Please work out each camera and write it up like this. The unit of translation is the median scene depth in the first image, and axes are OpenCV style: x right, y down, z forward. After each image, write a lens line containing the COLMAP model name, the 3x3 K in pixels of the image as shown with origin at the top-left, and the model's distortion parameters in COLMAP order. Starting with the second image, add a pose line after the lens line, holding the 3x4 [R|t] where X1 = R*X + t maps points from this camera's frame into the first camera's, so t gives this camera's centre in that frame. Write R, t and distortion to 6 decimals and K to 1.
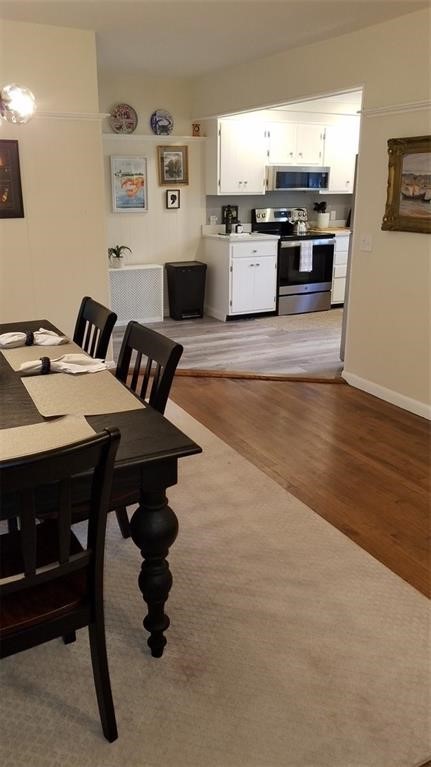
lens RADIAL K [[605.8, 0, 210.5], [0, 605.8, 385.5], [0, 0, 1]] dist [-0.007274, 0.004129]
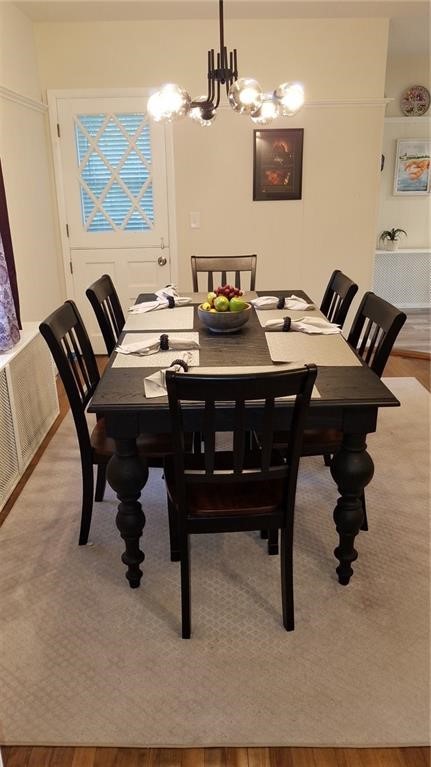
lens RADIAL K [[605.8, 0, 210.5], [0, 605.8, 385.5], [0, 0, 1]] dist [-0.007274, 0.004129]
pose [[0.896010, 0.128743, -0.424960, 0.126762], [-0.119329, 0.991654, 0.048824, 0.053261], [0.427699, 0.006963, 0.903895, -0.140162]]
